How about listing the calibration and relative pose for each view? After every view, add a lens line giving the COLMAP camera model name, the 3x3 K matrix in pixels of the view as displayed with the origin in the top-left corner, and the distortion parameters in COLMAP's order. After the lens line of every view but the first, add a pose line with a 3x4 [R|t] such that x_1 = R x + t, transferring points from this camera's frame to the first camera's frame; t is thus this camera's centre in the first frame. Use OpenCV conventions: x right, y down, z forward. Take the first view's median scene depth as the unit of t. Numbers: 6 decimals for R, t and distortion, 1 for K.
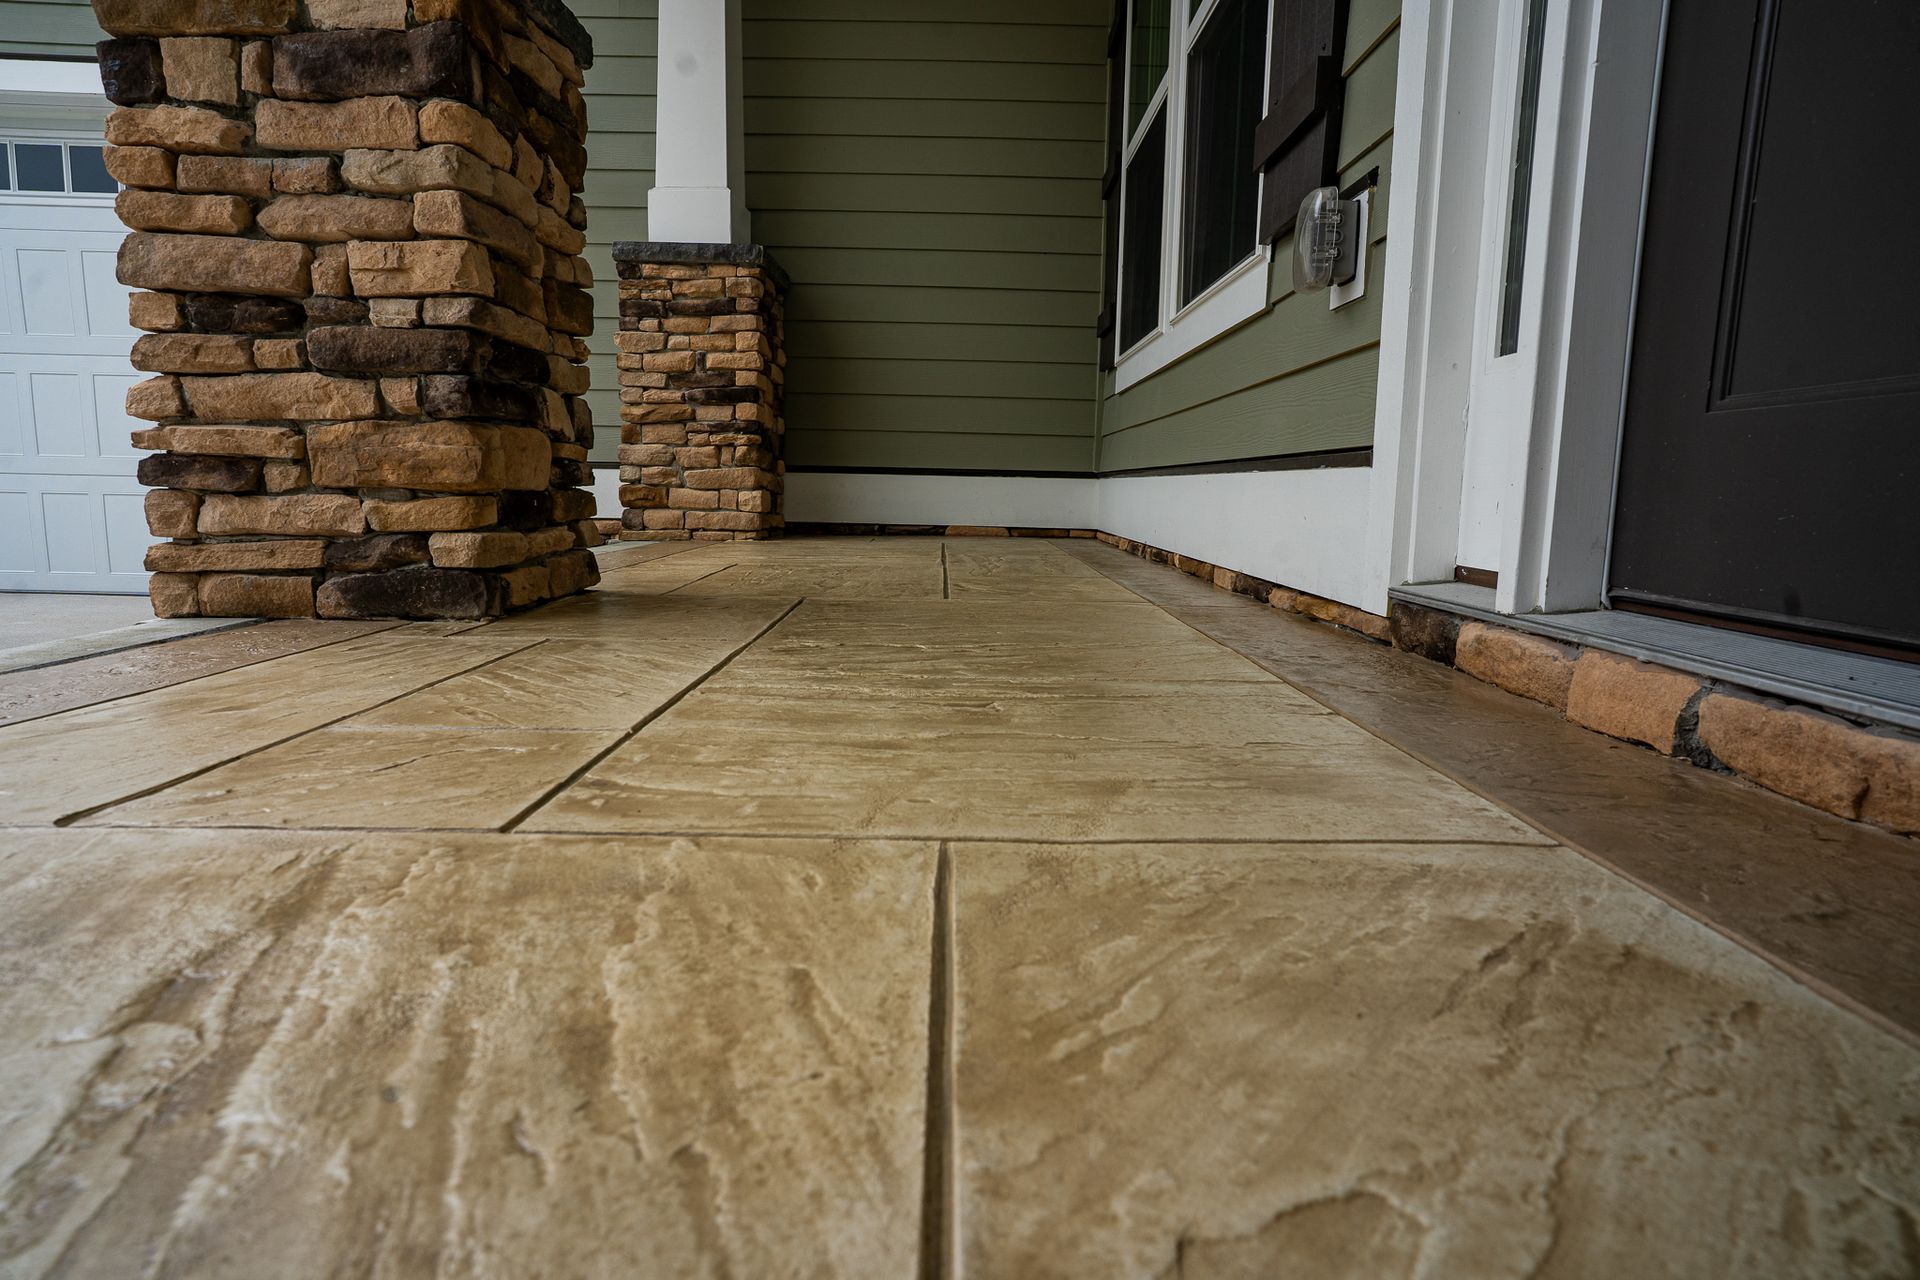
lens RADIAL K [[1047.3, 0, 952.5], [0, 1047.3, 634.3], [0, 0, 1]] dist [-0.054272, 0.039090]
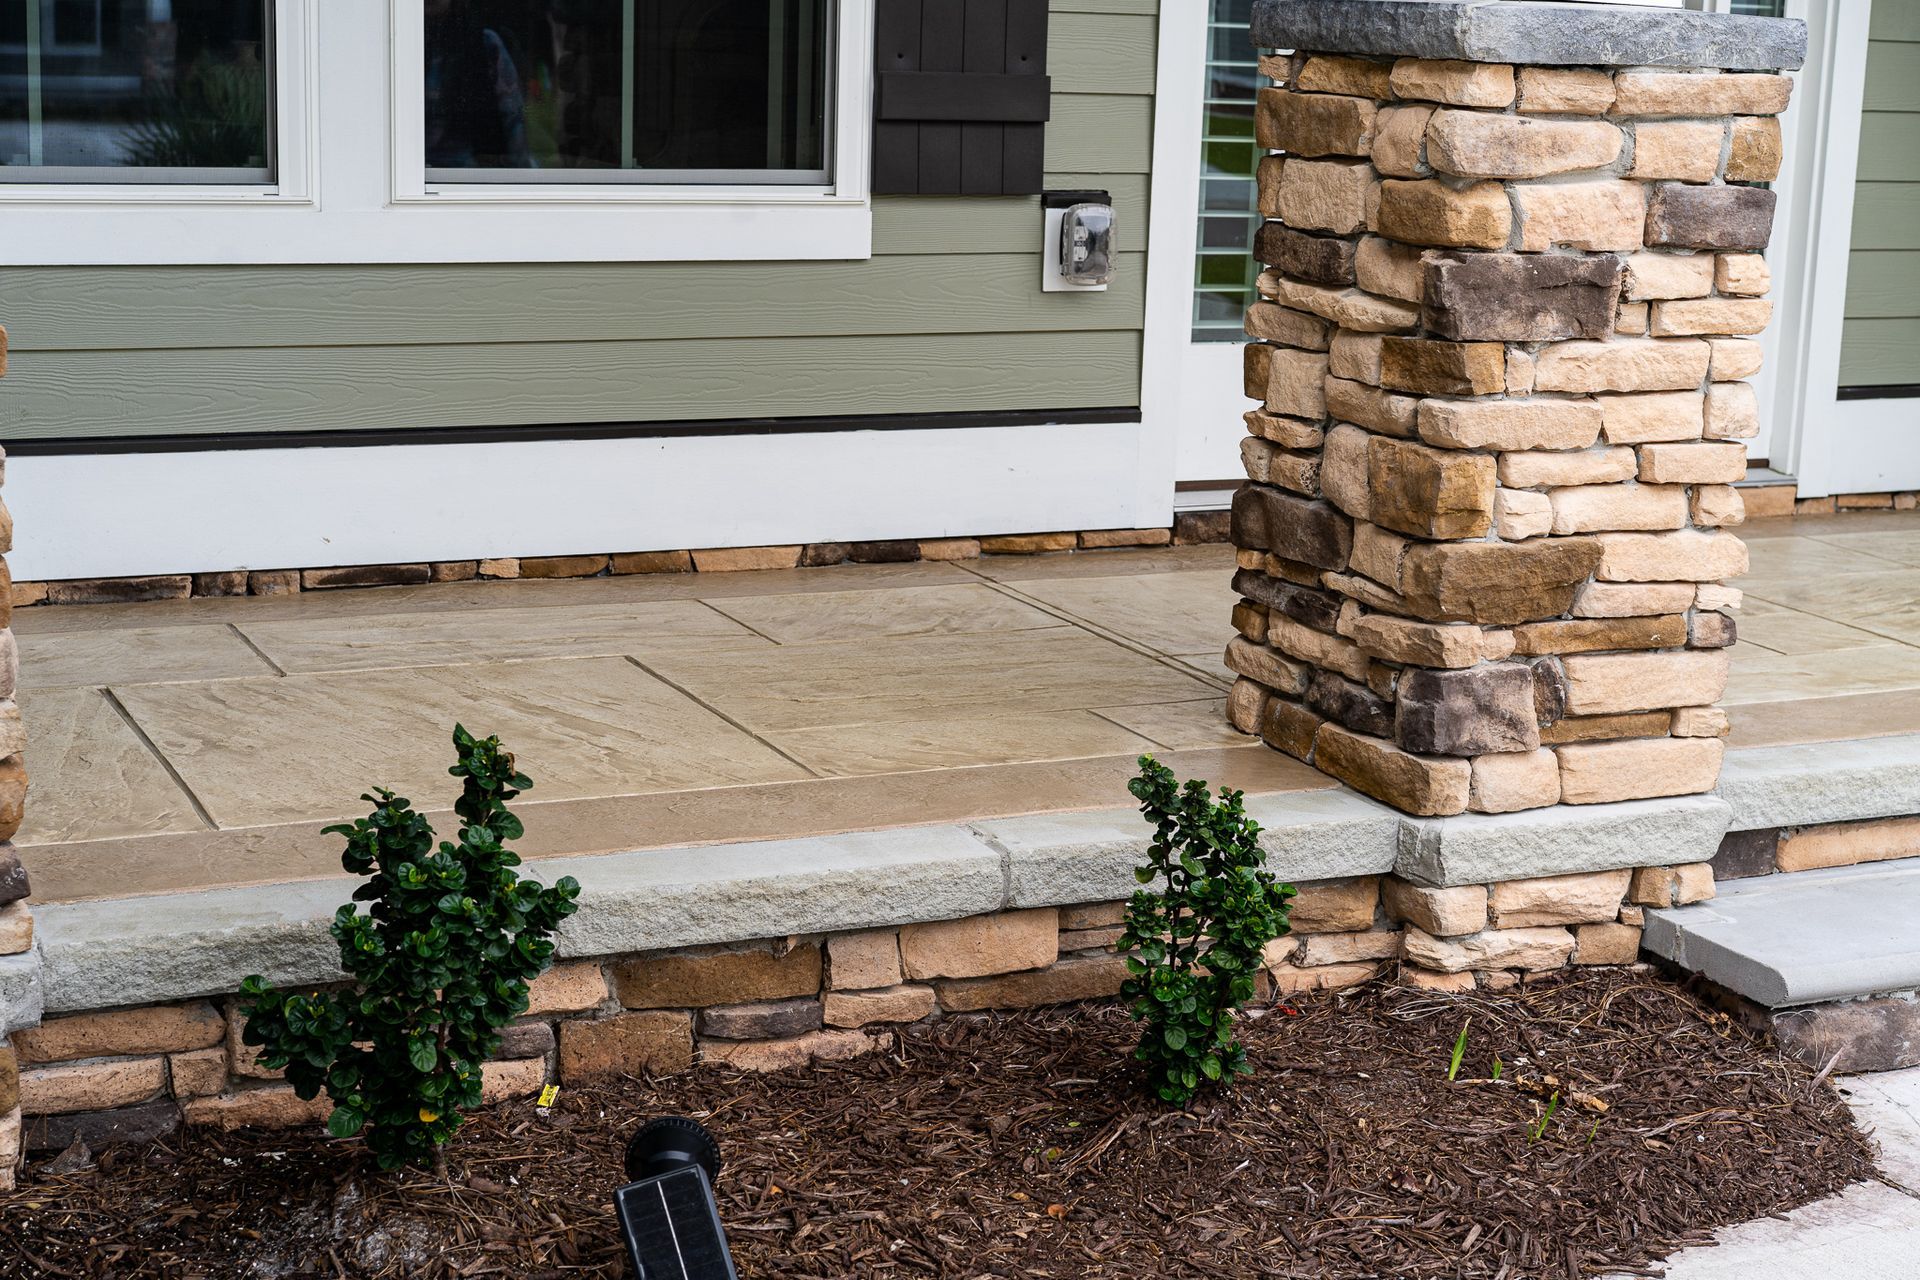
lens RADIAL K [[2960.2, 0, 960.0], [0, 2960.2, 640.0], [0, 0, 1]] dist [0.119270, -0.939529]
pose [[-0.418136, -0.220788, 0.881144, -4.070531], [0.086294, 0.955971, 0.280487, -1.368591], [-0.904277, 0.193319, -0.380673, 3.774777]]
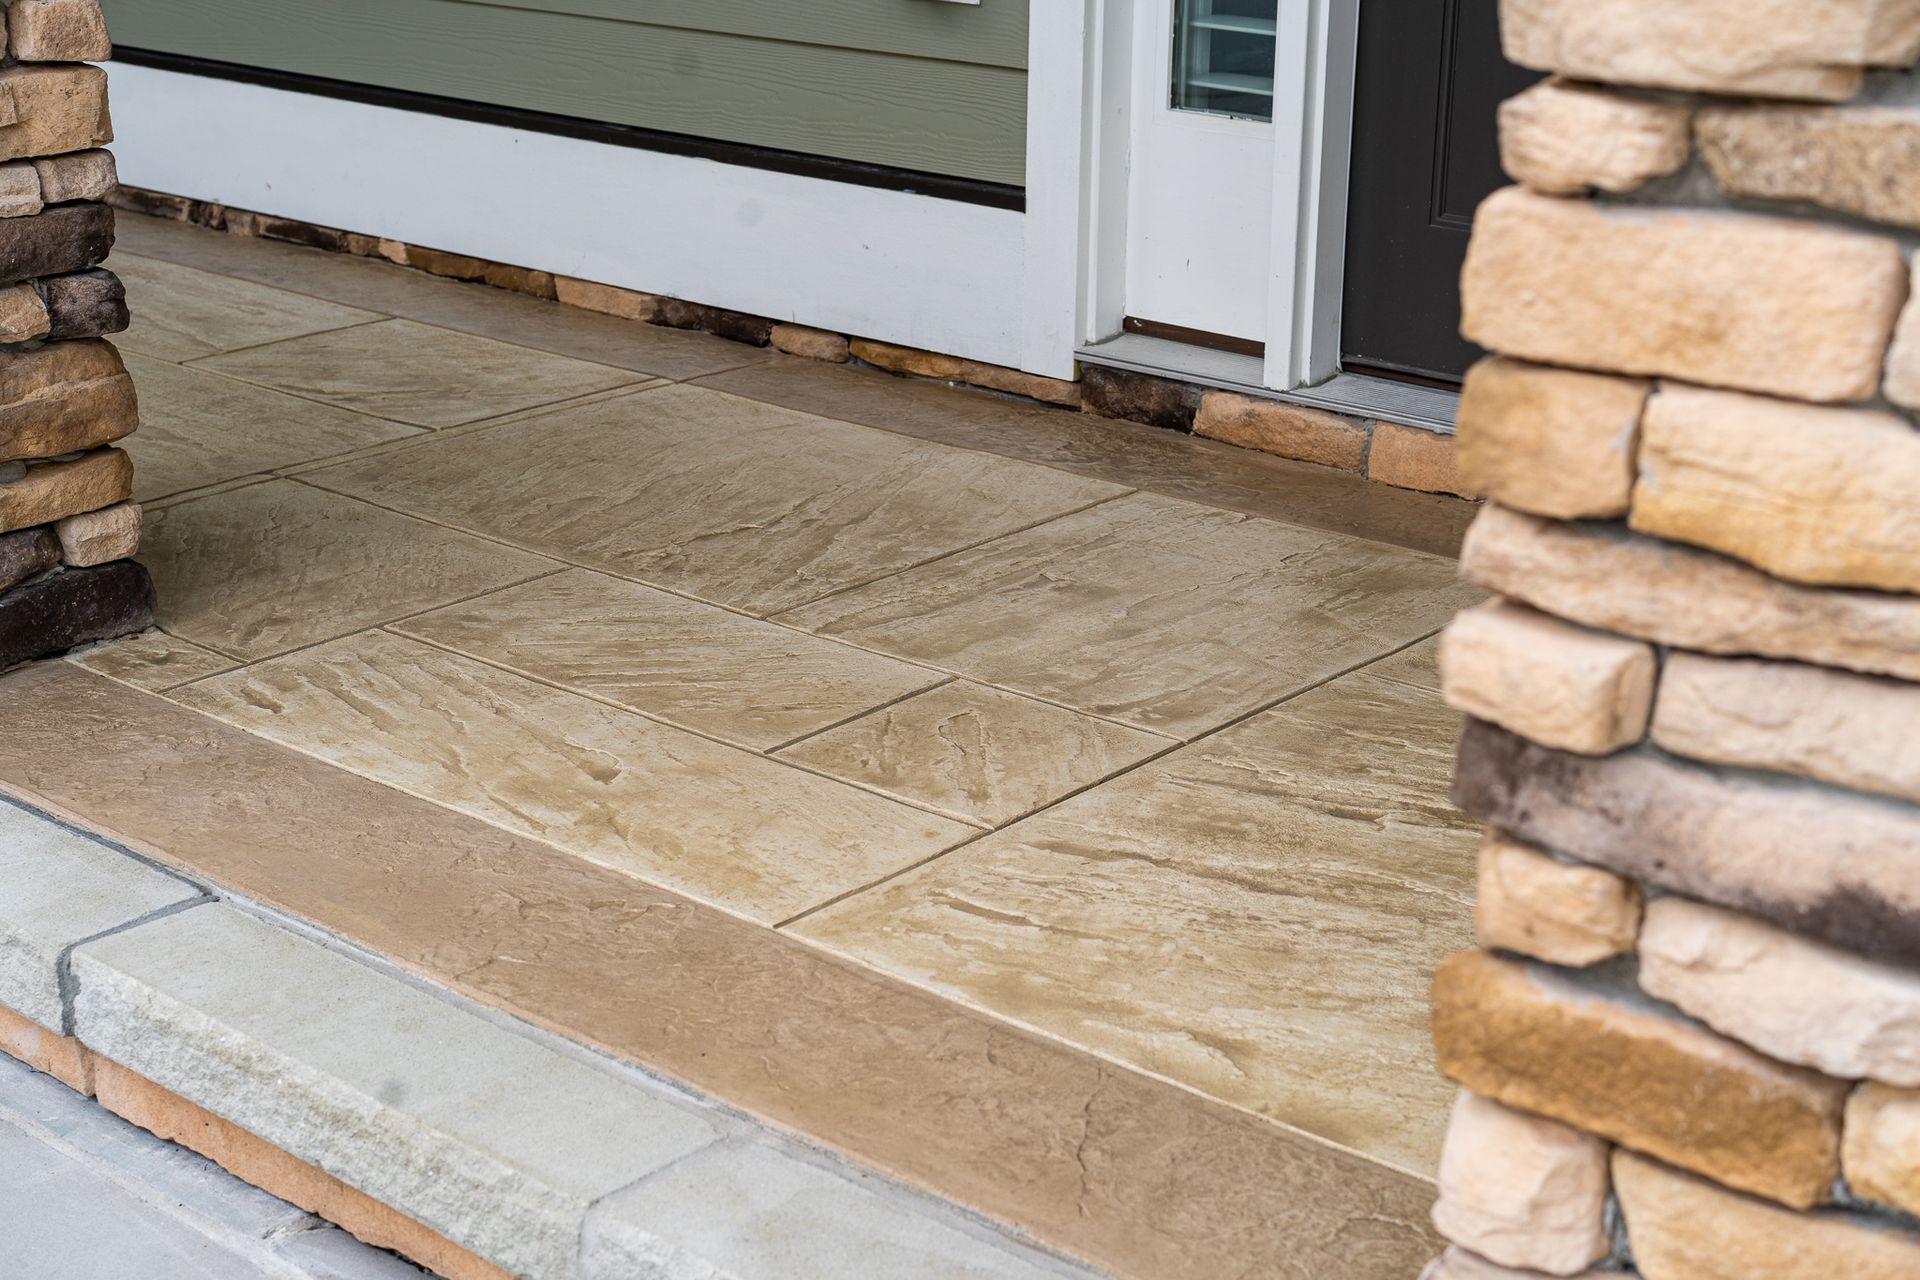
lens RADIAL K [[2960.2, 0, 960.0], [0, 2960.2, 640.0], [0, 0, 1]] dist [0.119270, -0.939529]
pose [[0.651071, -0.251120, 0.716272, -2.136926], [0.106058, 0.964524, 0.241753, -0.593519], [-0.751570, -0.081432, 0.654607, -0.900017]]
